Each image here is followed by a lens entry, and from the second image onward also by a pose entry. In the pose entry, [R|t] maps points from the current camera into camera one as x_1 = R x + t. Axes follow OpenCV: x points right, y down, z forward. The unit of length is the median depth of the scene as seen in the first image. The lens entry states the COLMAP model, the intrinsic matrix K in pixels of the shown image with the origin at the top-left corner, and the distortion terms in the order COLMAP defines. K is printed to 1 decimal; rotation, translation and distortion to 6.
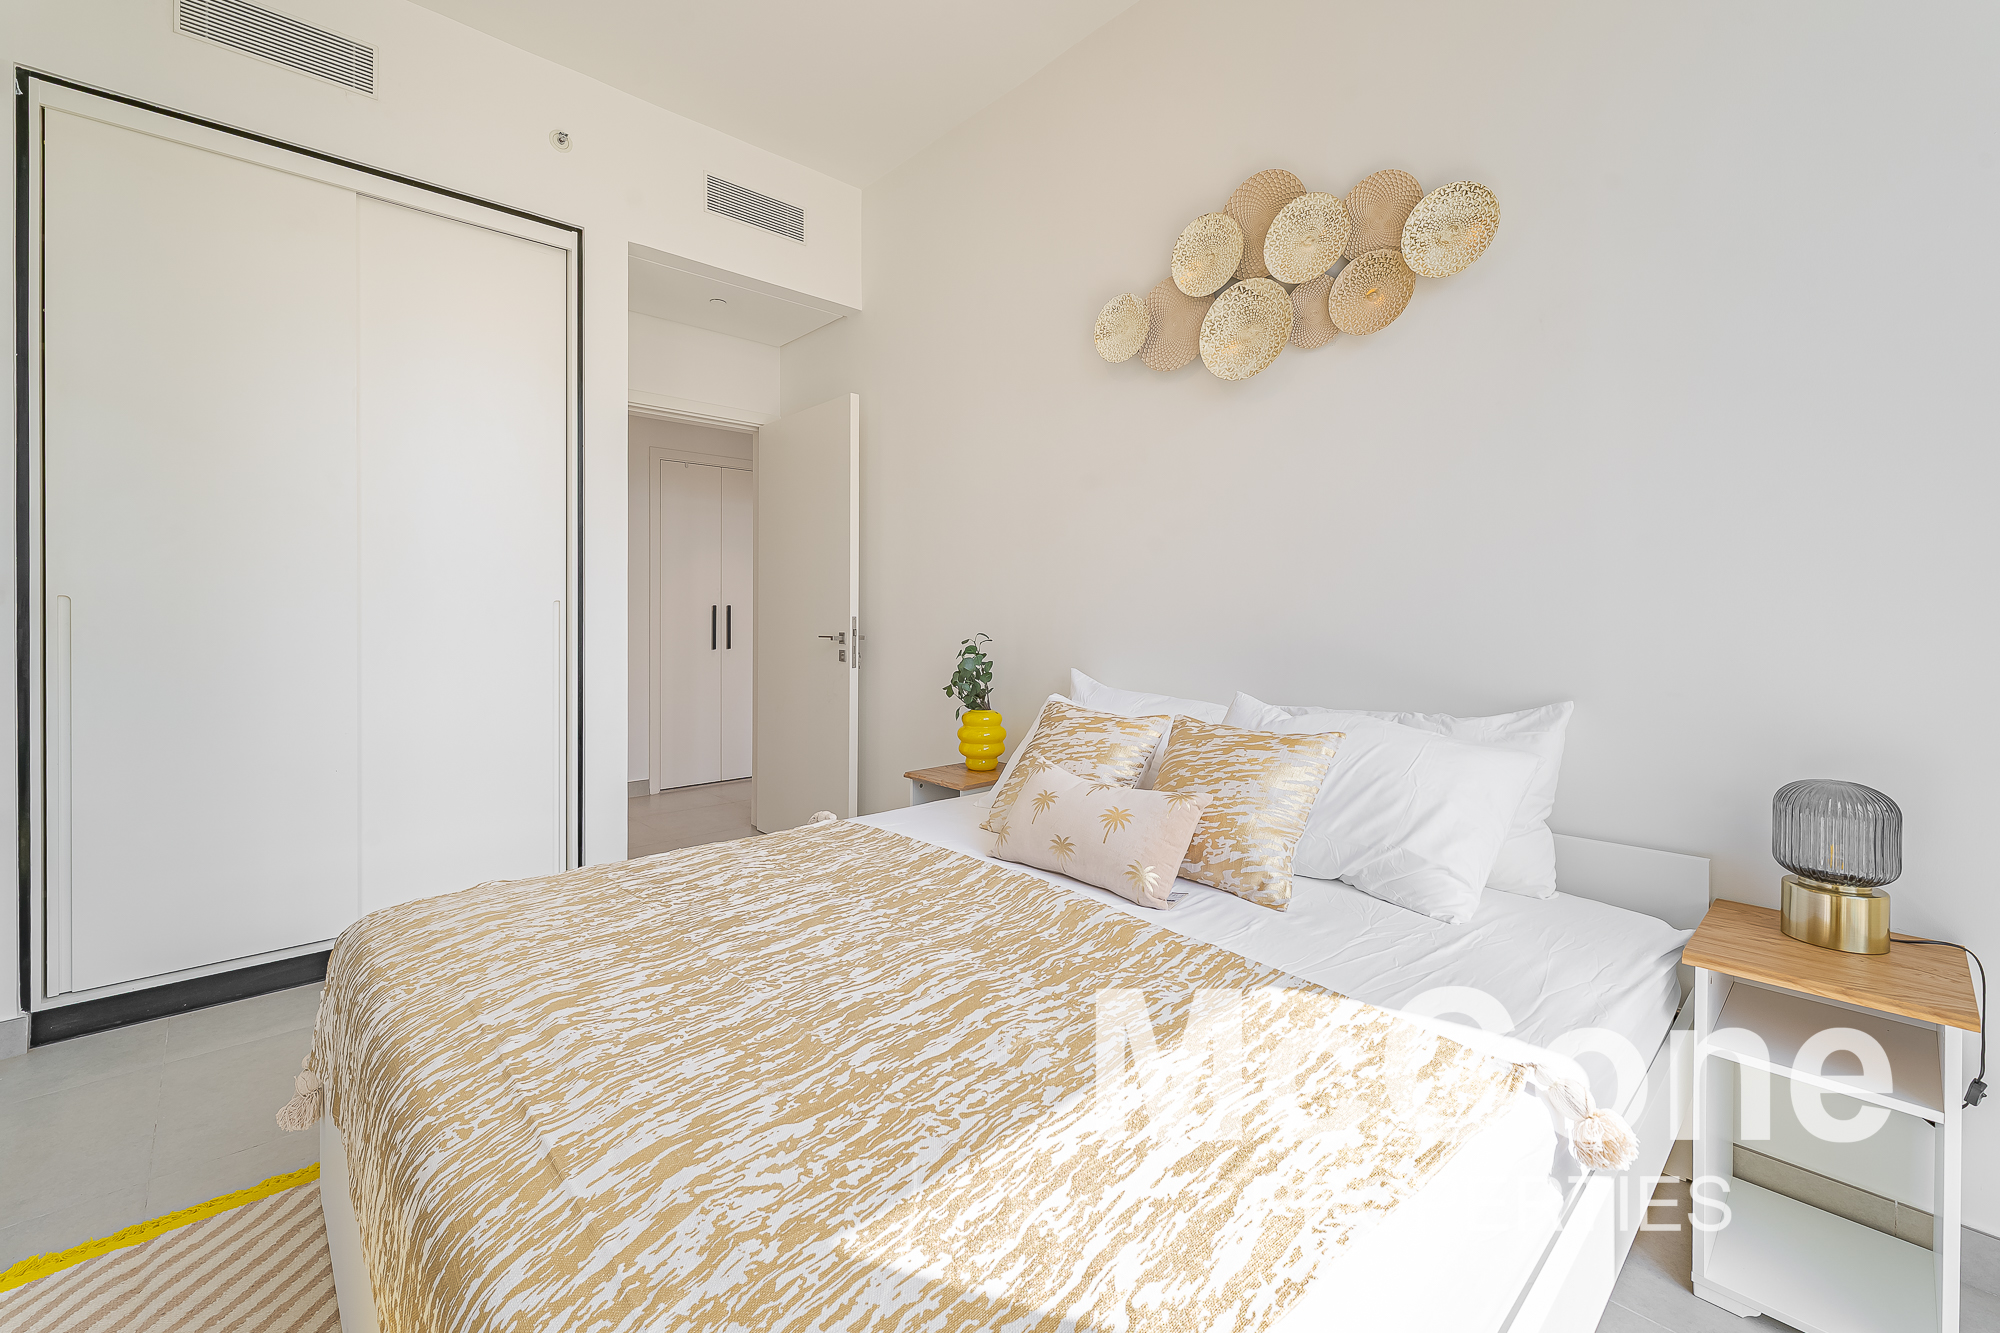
lens RADIAL K [[841.9, 0, 994.3], [0, 841.9, 622.4], [0, 0, 1]] dist [-0.001033, -0.000062]
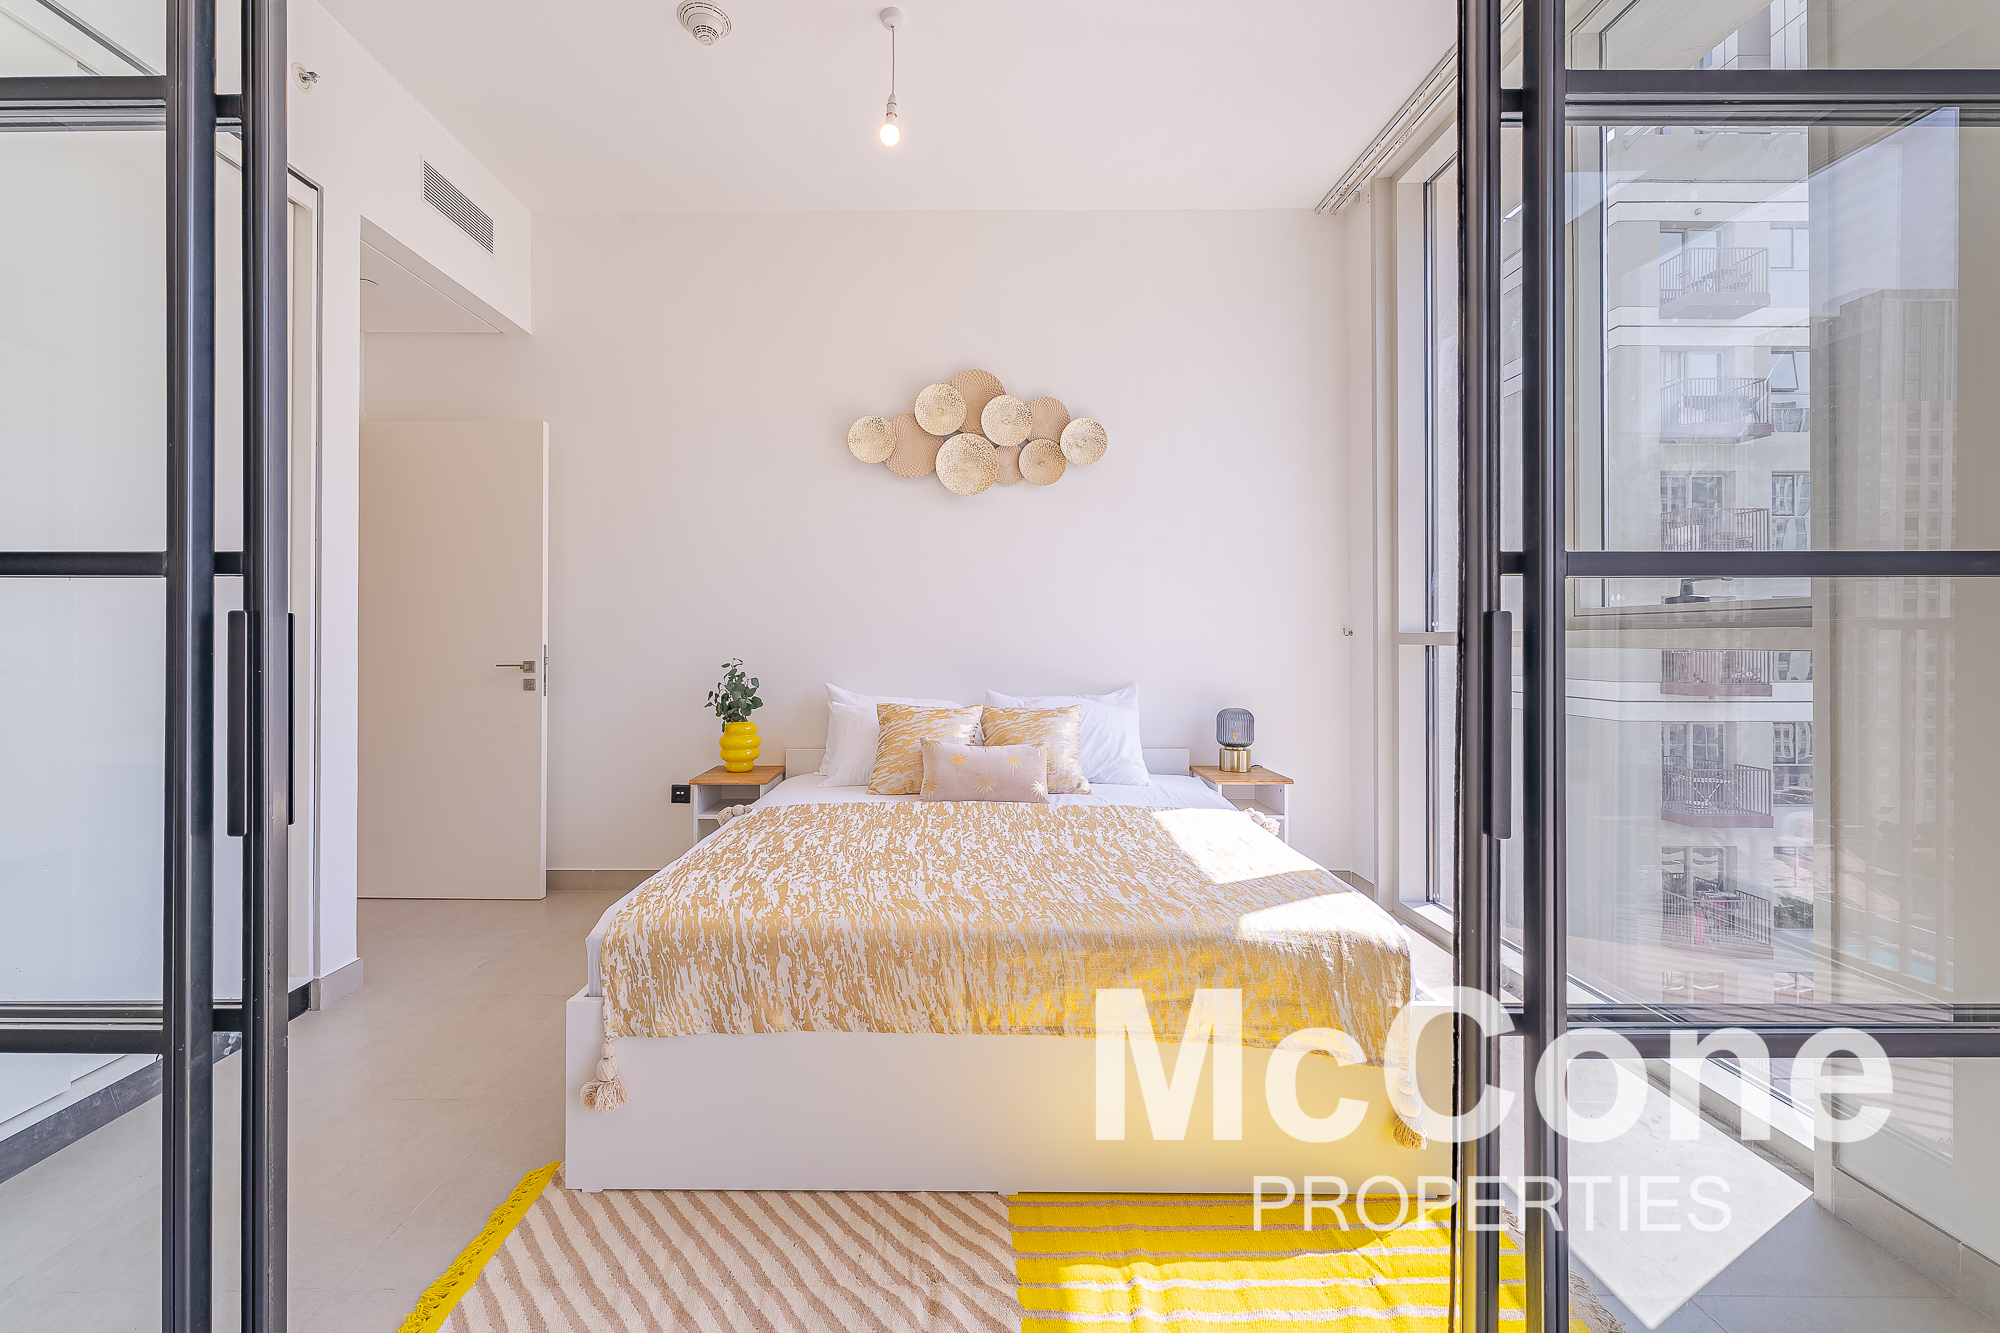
lens RADIAL K [[832.1, 0, 984.2], [0, 832.1, 643.3], [0, 0, 1]] dist [-0.000826, -0.000091]
pose [[0.661610, -0.004612, 0.749834, -0.875101], [0.006484, 0.999979, 0.000429, -0.008656], [-0.749820, 0.004578, 0.661626, -0.066228]]
